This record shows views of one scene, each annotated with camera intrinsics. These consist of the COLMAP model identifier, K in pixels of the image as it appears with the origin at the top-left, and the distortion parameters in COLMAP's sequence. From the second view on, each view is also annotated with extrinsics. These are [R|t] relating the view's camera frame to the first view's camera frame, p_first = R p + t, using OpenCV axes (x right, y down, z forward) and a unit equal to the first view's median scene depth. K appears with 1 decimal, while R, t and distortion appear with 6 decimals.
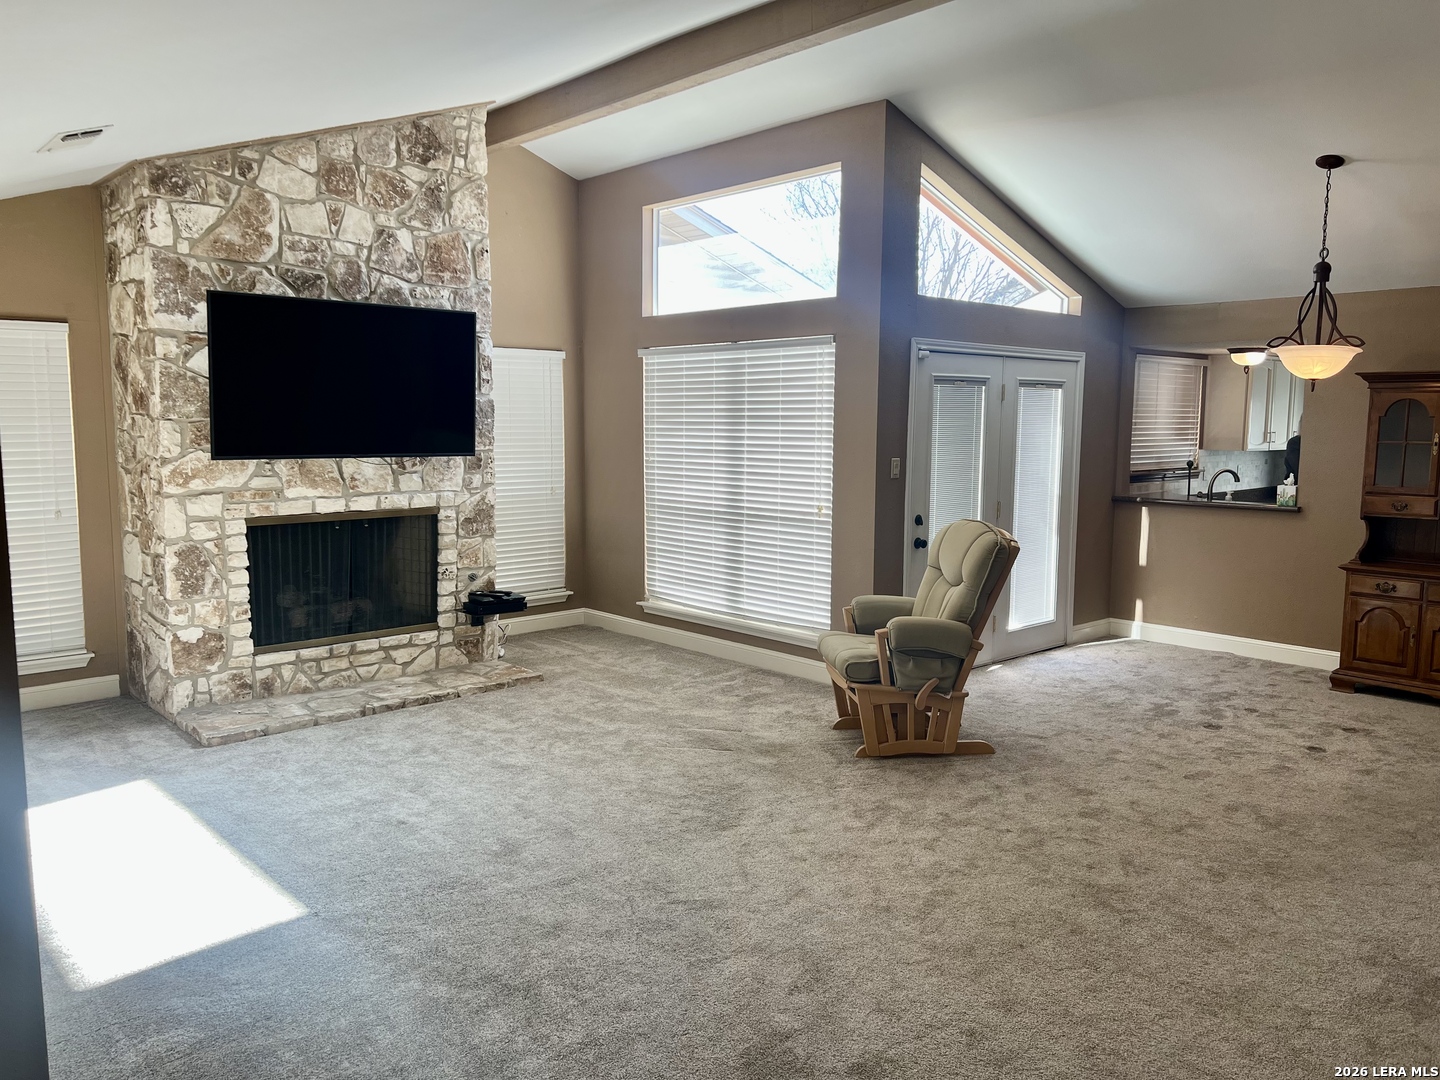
lens RADIAL K [[1089.6, 0, 720.0], [0, 1089.6, 540.0], [0, 0, 1]] dist [0.043276, -0.066633]
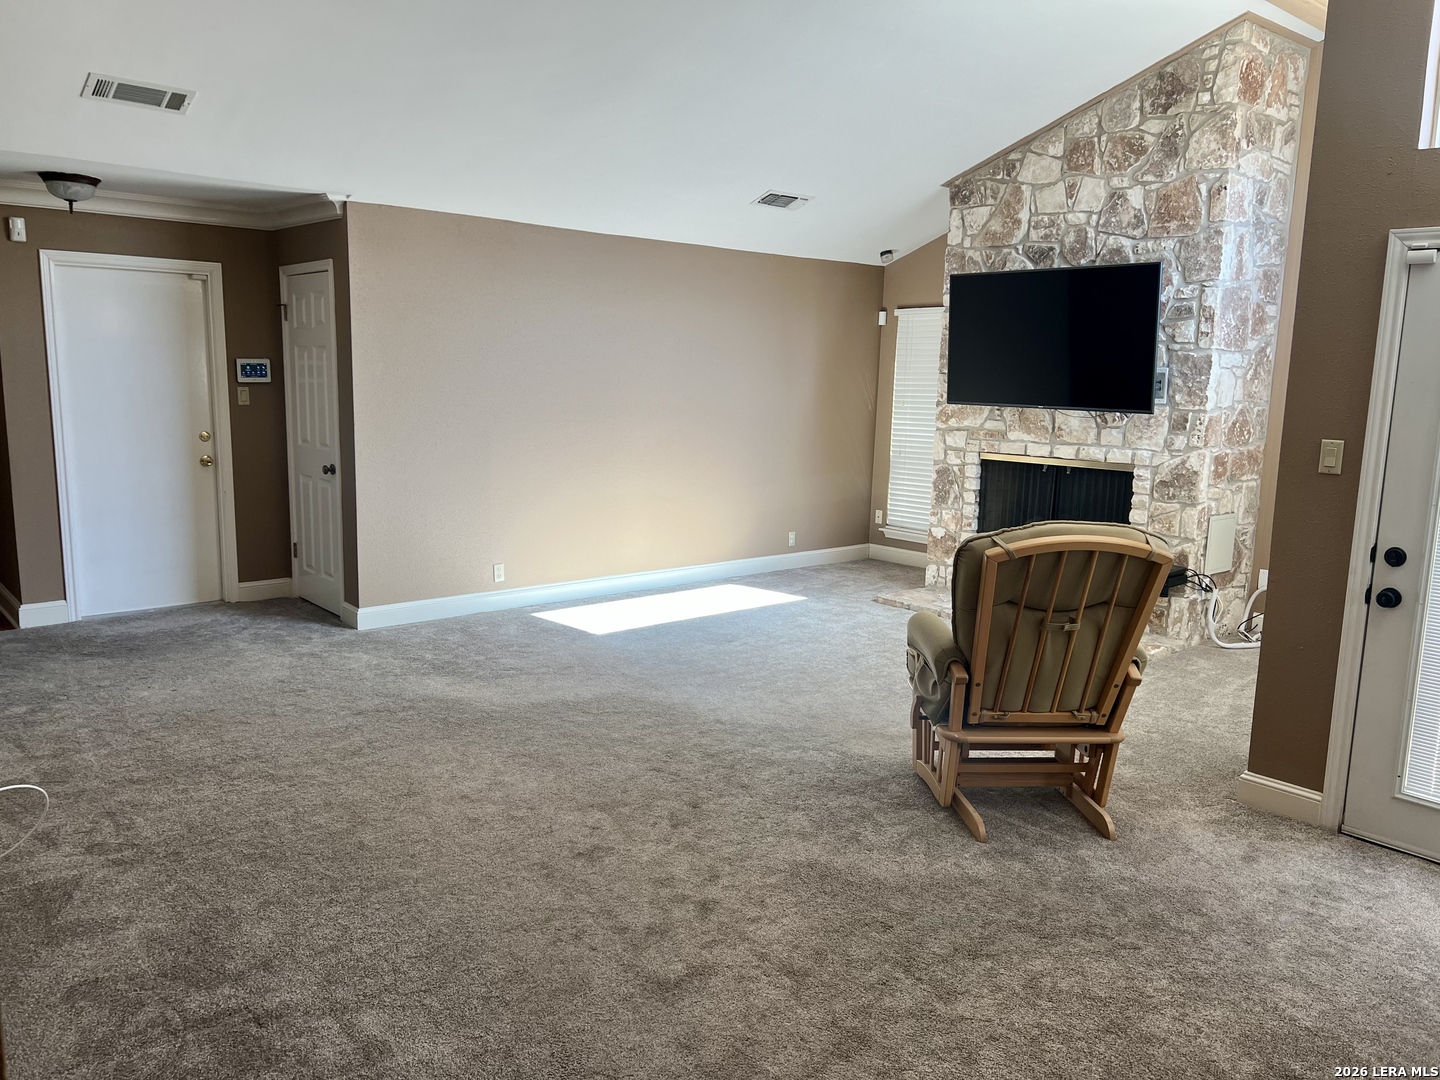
lens RADIAL K [[1077.6, 0, 722.0], [0, 1077.6, 541.9], [0, 0, 1]] dist [0.054714, -0.058765]
pose [[-0.039335, 0.154618, -0.987191, 0.791712], [-0.134039, 0.978210, 0.158552, -0.072468], [0.990195, 0.138558, -0.017753, 0.703392]]
